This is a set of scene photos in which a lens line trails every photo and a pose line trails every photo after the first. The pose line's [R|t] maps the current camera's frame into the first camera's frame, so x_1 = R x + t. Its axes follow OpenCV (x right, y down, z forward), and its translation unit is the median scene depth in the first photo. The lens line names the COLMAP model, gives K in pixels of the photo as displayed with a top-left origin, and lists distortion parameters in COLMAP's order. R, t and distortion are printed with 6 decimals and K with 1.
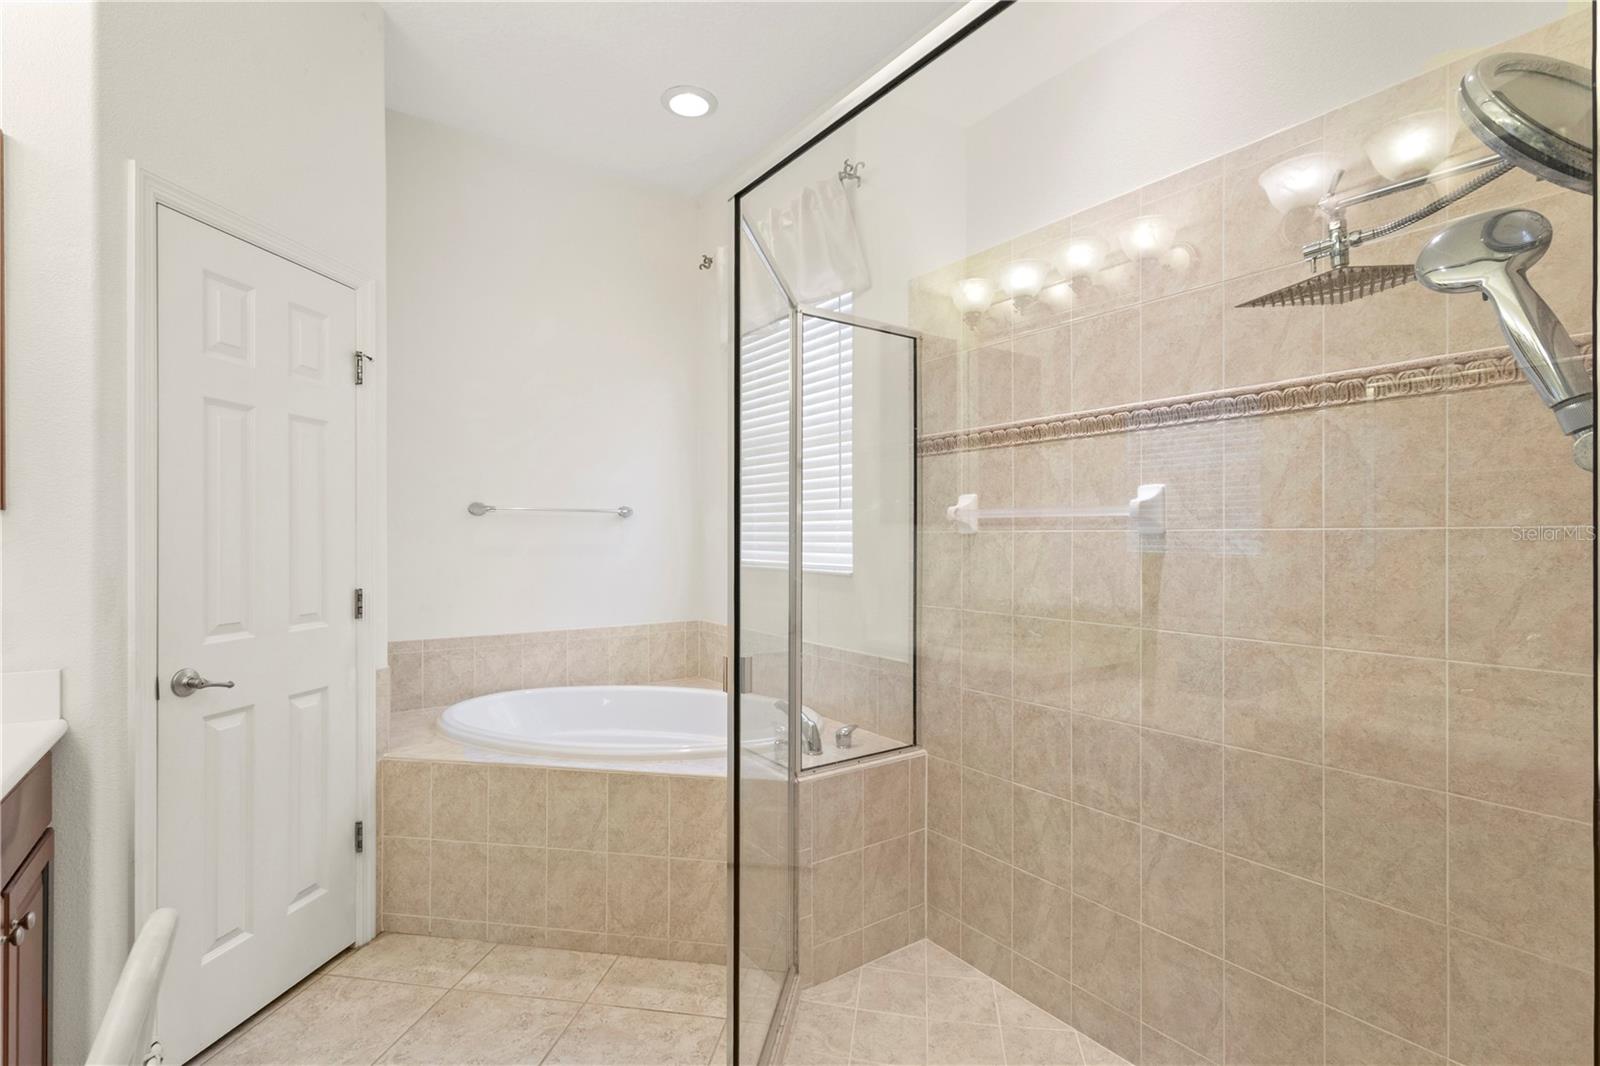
lens RADIAL K [[738.9, 0, 796.4], [0, 738.9, 533.2], [0, 0, 1]] dist [-0.004799, -0.000184]
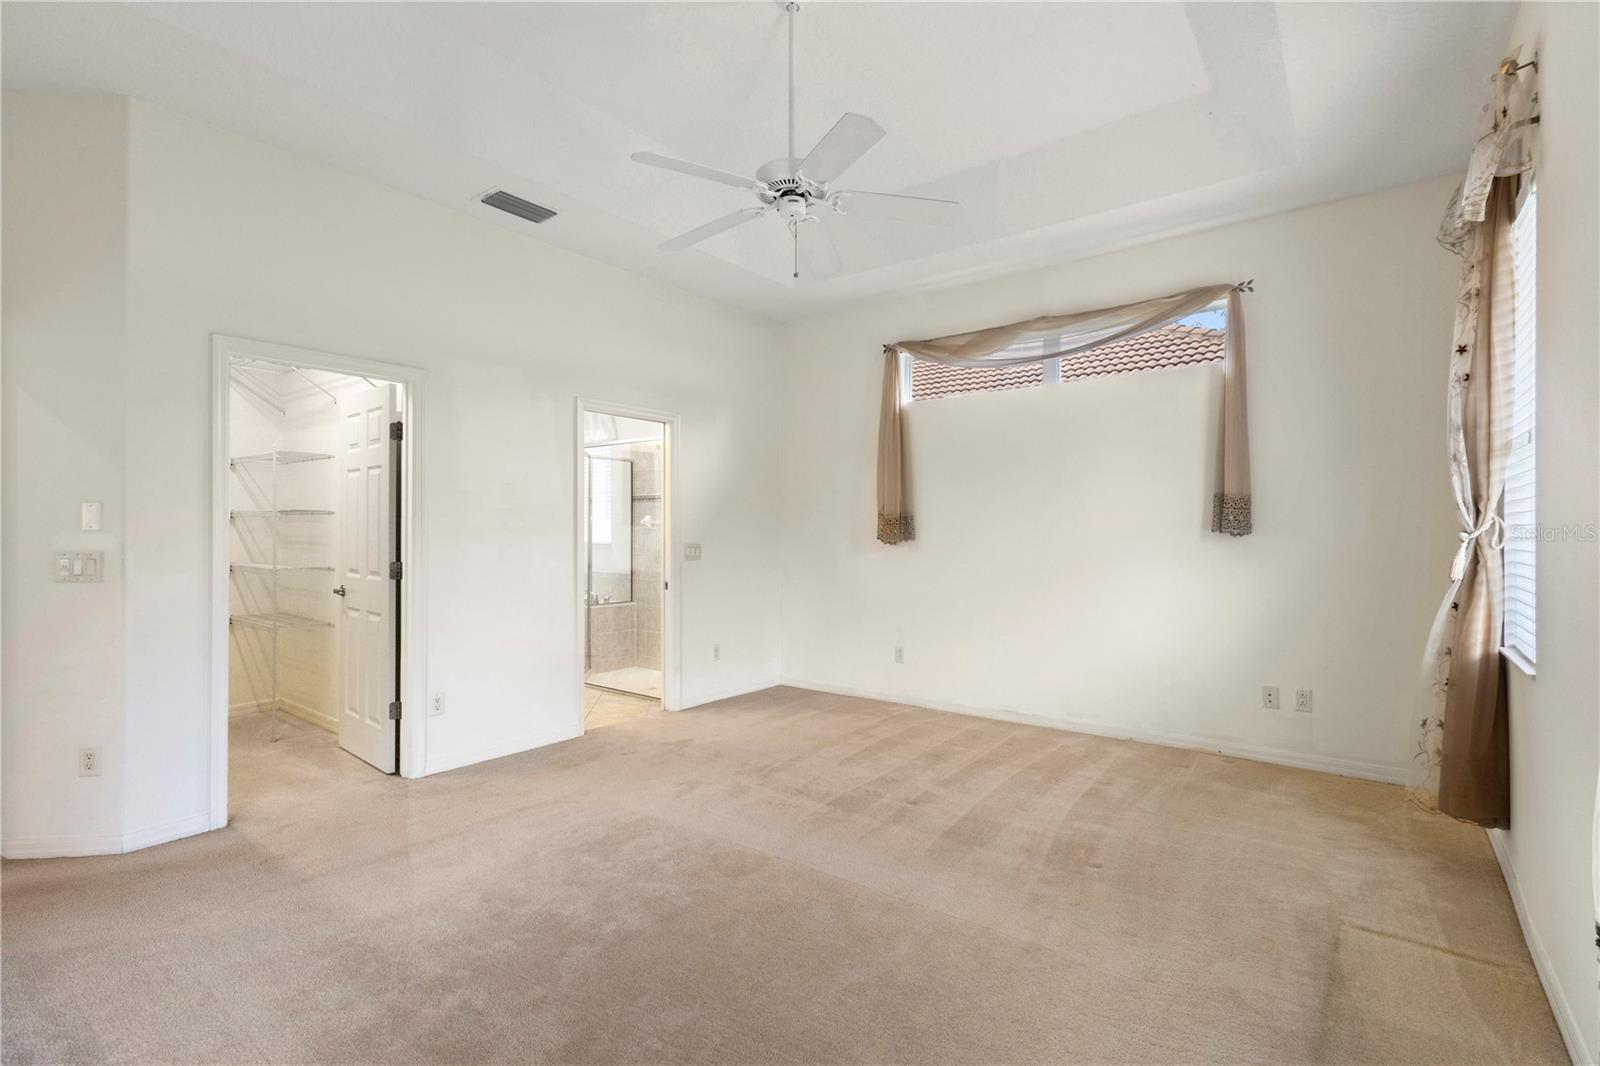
lens RADIAL K [[738.9, 0, 789.8], [0, 738.9, 532.7], [0, 0, 1]] dist [-0.004799, -0.000184]
pose [[0.961486, 0.001526, 0.274848, -0.041326], [-0.002014, 0.999997, 0.001491, 0.010926], [-0.274845, -0.001987, 0.961486, -1.964450]]
